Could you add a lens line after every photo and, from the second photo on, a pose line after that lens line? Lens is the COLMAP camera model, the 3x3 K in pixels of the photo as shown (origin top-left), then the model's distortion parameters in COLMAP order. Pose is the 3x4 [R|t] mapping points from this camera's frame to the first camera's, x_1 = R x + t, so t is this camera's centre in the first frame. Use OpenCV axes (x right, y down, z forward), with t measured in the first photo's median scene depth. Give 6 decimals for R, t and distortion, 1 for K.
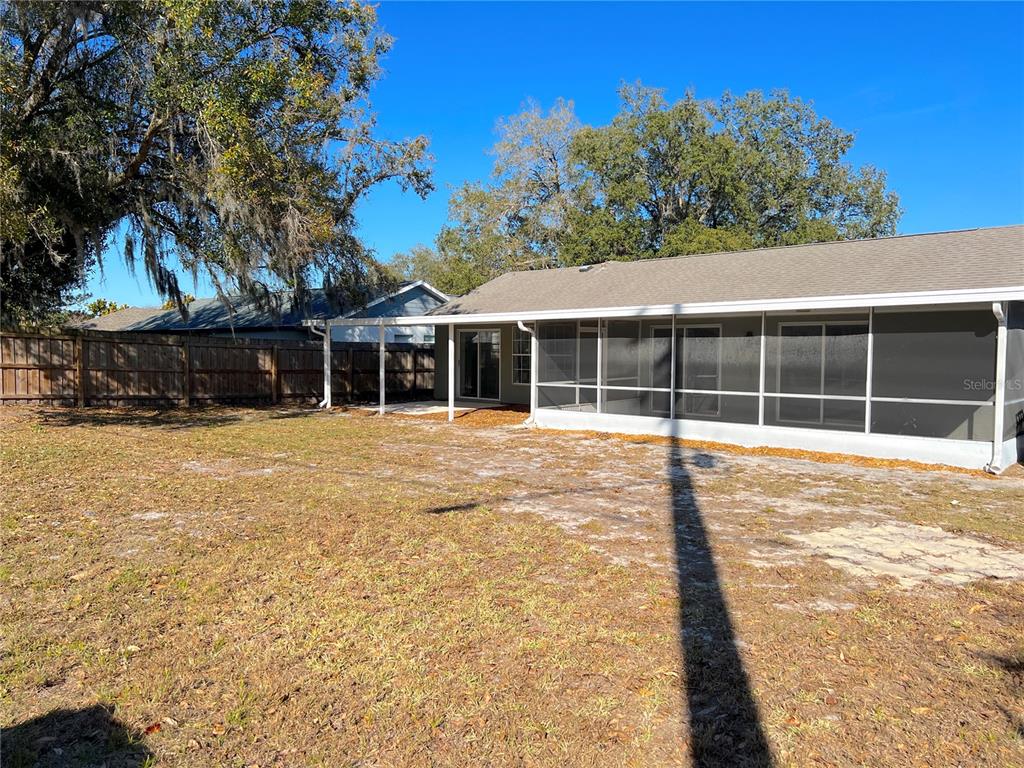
lens RADIAL K [[770.1, 0, 511.3], [0, 770.1, 384.9], [0, 0, 1]] dist [0.005420, 0.001293]
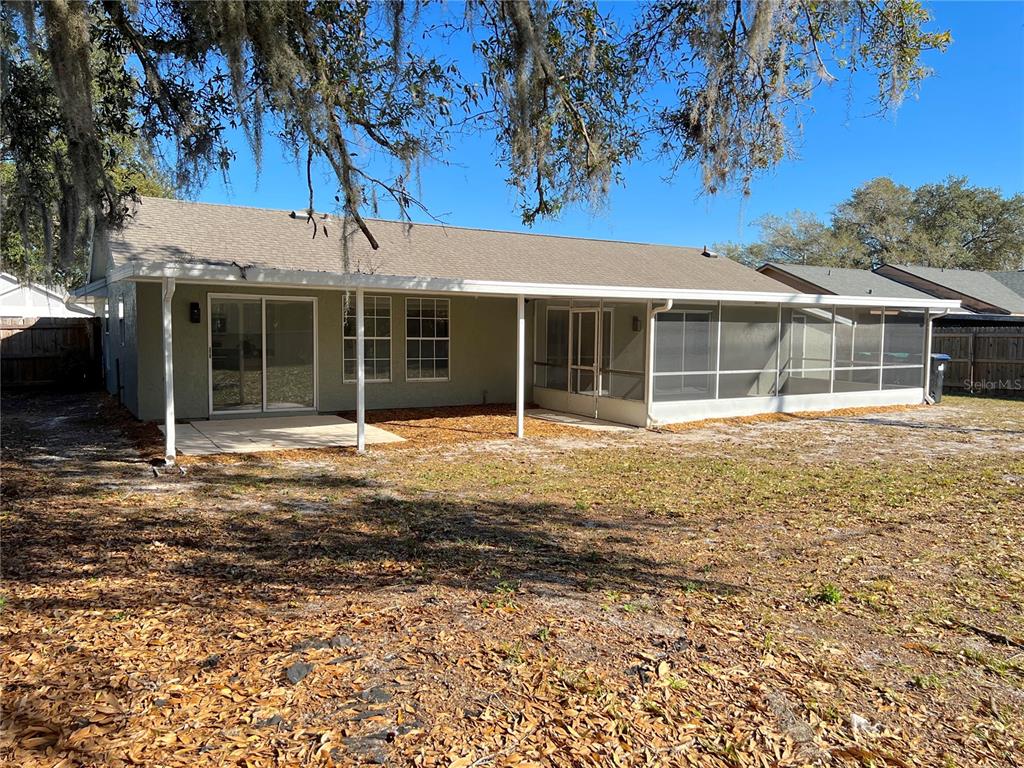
lens RADIAL K [[770.1, 0, 511.4], [0, 770.1, 384.7], [0, 0, 1]] dist [0.005420, 0.001293]
pose [[0.268454, -0.065167, 0.961086, -0.688716], [0.041524, 0.997565, 0.056042, -0.036284], [-0.962397, 0.024863, 0.270507, 0.767609]]
